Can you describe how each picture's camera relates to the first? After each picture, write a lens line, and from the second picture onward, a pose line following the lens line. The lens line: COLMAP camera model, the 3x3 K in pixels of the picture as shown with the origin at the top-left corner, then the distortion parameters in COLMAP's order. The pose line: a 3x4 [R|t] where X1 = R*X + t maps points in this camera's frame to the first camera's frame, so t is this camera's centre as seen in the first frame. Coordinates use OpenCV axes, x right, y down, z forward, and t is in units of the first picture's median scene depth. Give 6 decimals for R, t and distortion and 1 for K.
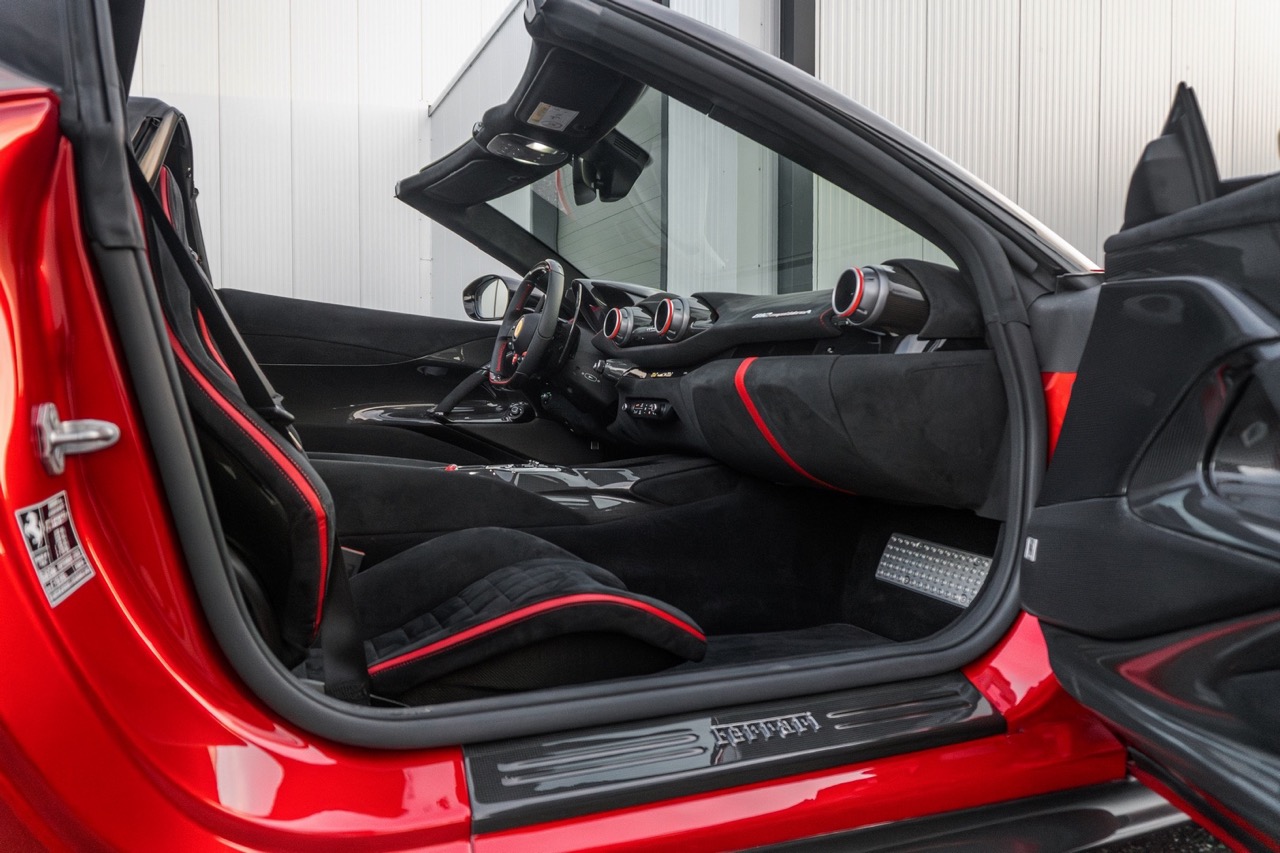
lens RADIAL K [[884.4, 0, 640.6], [0, 884.4, 421.1], [0, 0, 1]] dist [-0.002618, 0.003474]
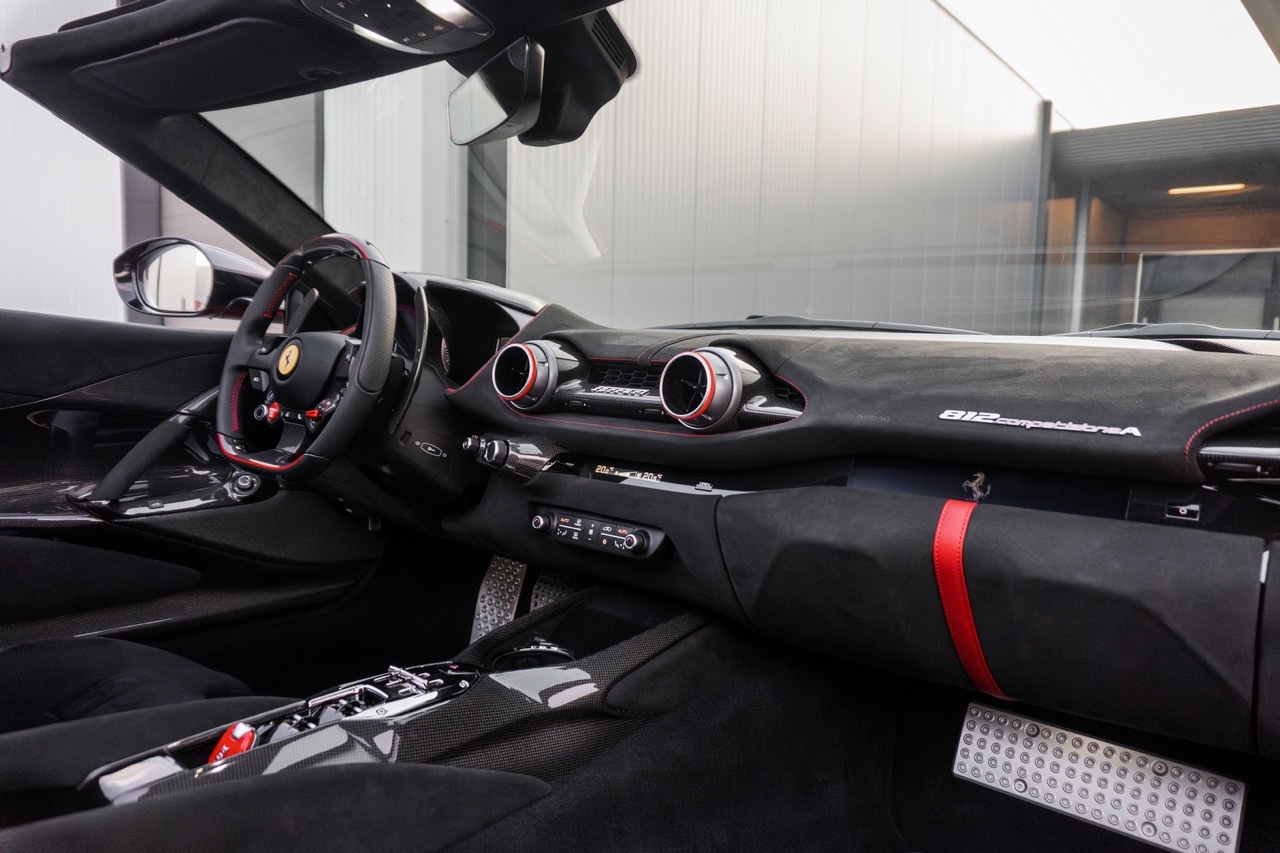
lens RADIAL K [[884.4, 0, 637.1], [0, 884.4, 435.8], [0, 0, 1]] dist [-0.002618, 0.003474]
pose [[0.910045, -0.027916, 0.413569, -0.166136], [-0.002731, 0.997304, 0.073328, -0.097501], [-0.414501, -0.067861, 0.907515, 0.414407]]
